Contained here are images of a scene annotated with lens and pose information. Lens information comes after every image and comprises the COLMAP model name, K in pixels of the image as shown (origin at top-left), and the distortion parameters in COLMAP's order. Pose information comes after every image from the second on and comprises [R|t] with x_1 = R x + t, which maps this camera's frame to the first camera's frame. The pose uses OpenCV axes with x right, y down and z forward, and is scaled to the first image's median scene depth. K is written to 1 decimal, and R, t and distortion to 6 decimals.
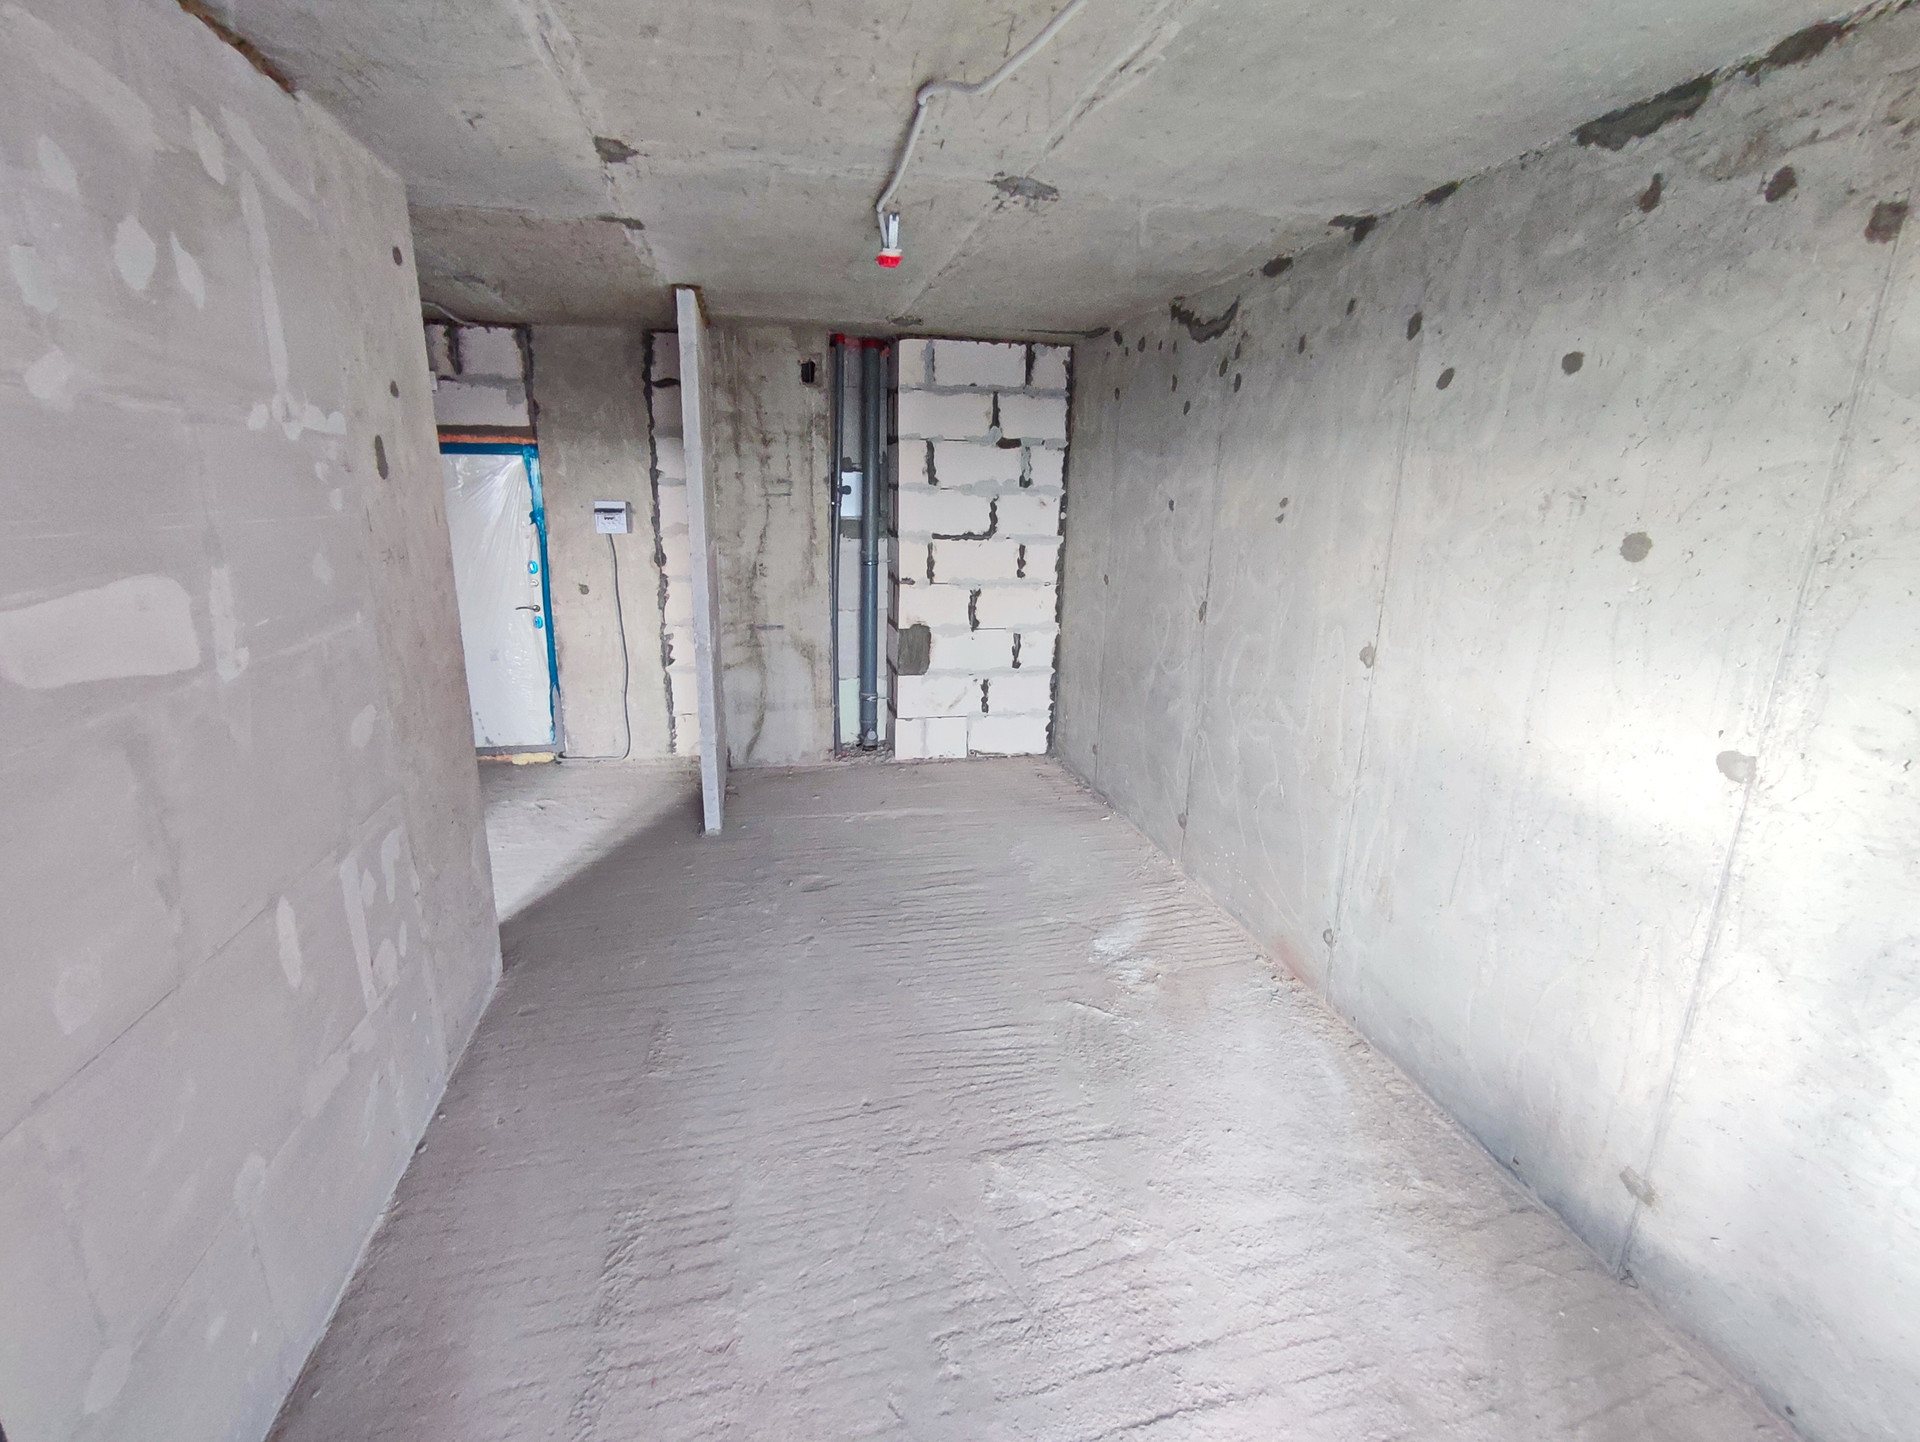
lens RADIAL K [[883.3, 0, 951.3], [0, 883.3, 713.8], [0, 0, 1]] dist [-0.006813, 0.010708]
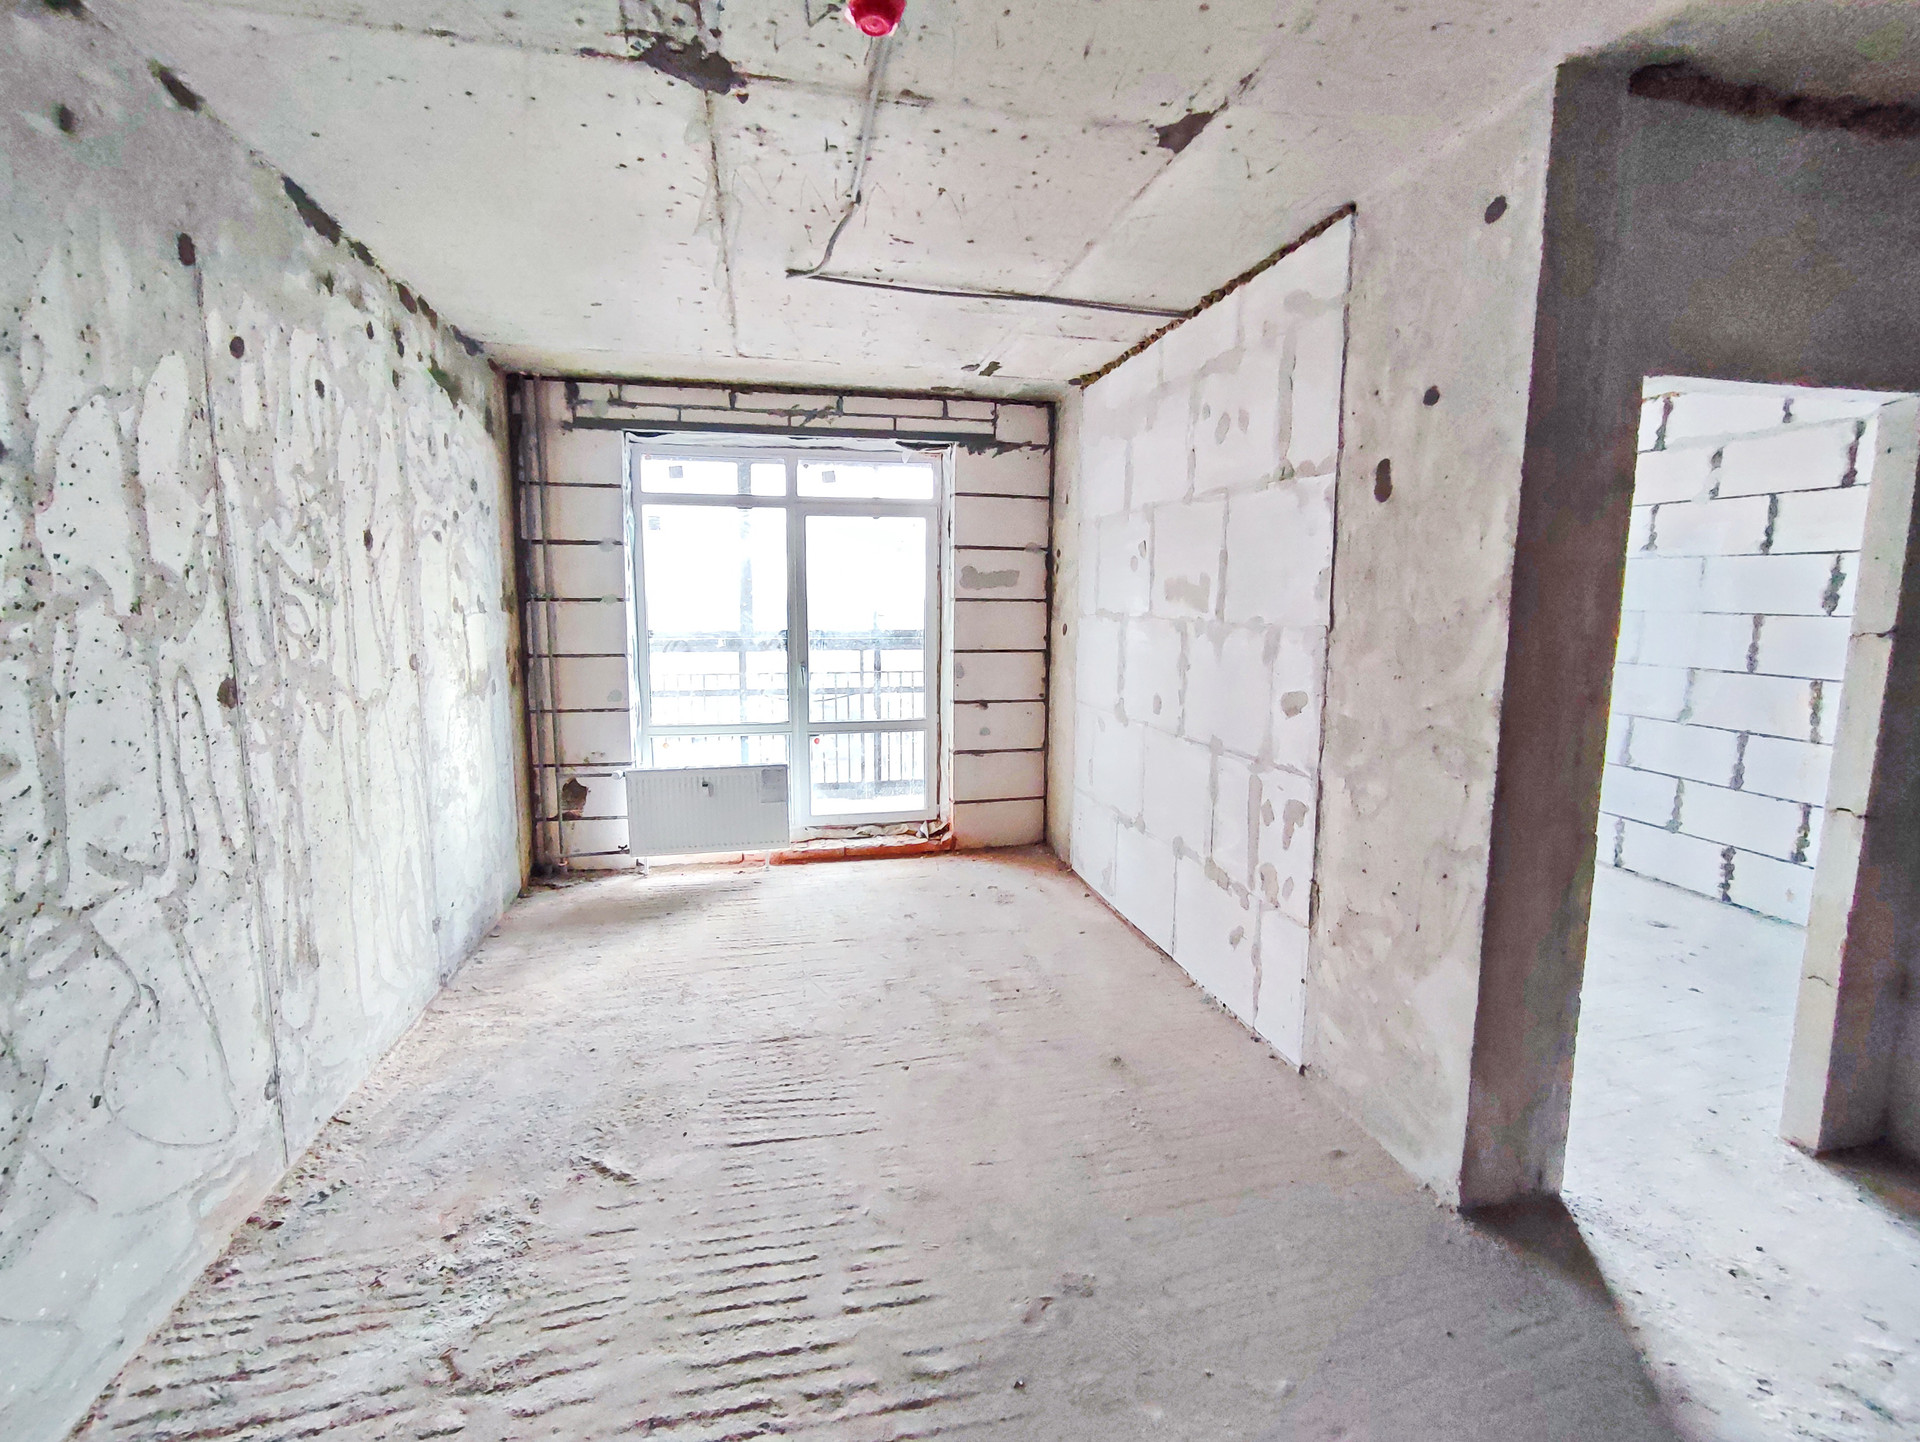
lens RADIAL K [[883.3, 0, 955.1], [0, 883.3, 711.7], [0, 0, 1]] dist [-0.006813, 0.010708]
pose [[-0.999751, -0.019461, -0.010916, -0.068478], [-0.022138, 0.926313, 0.376104, -0.187896], [0.002792, 0.376252, -0.926513, 0.907391]]
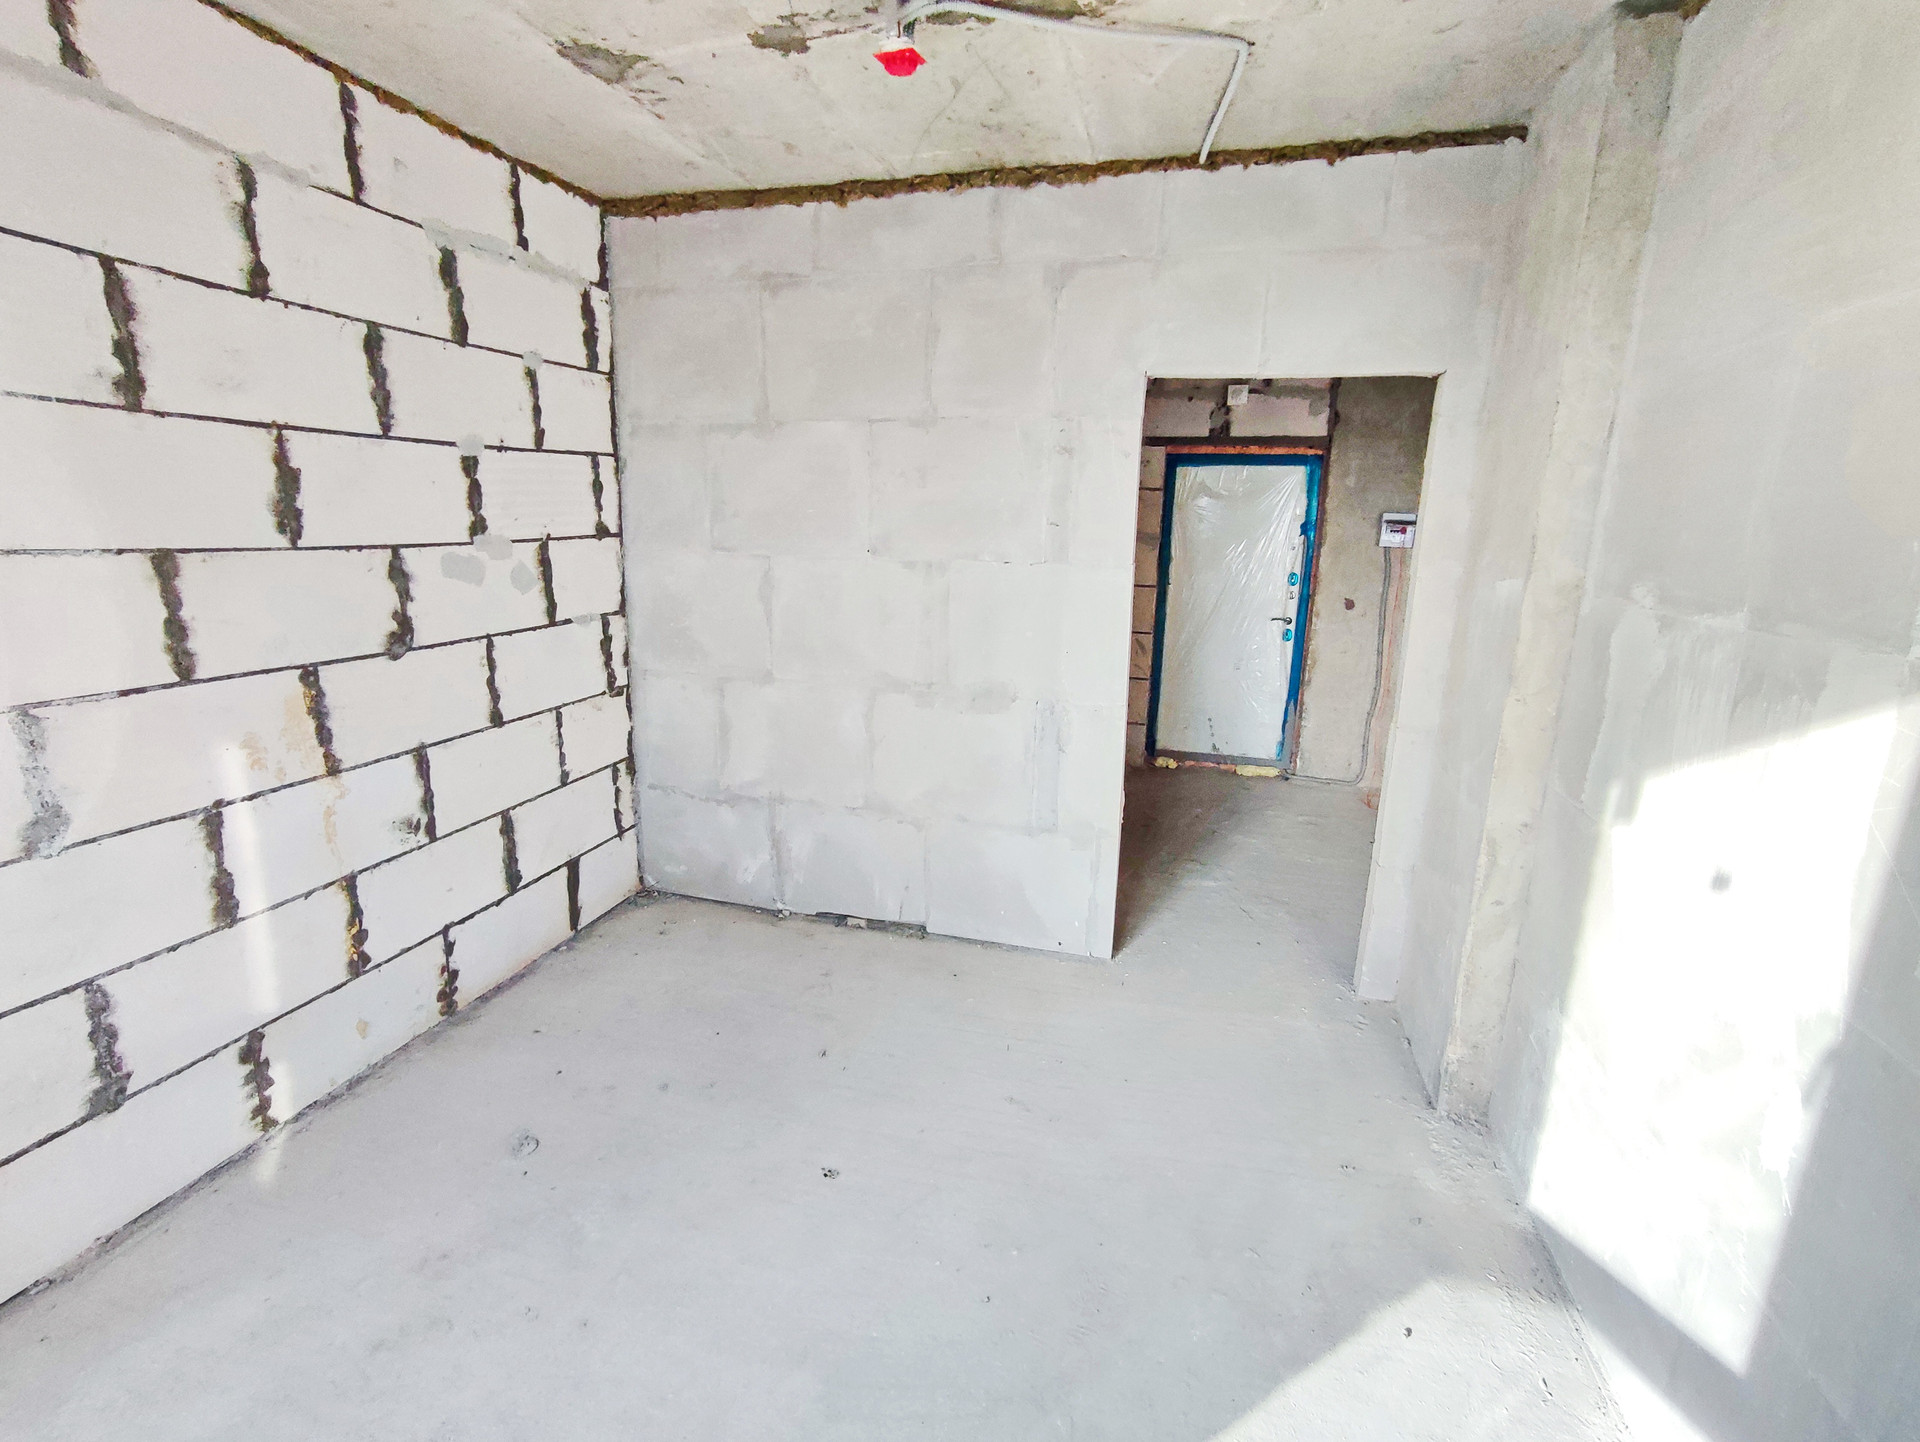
lens RADIAL K [[883.3, 0, 963.3], [0, 883.3, 720.1], [0, 0, 1]] dist [-0.006813, 0.010708]
pose [[0.894212, 0.109391, -0.434072, -0.355158], [-0.125473, 0.992061, -0.008472, 0.044430], [0.429699, 0.062040, 0.900838, -0.038485]]
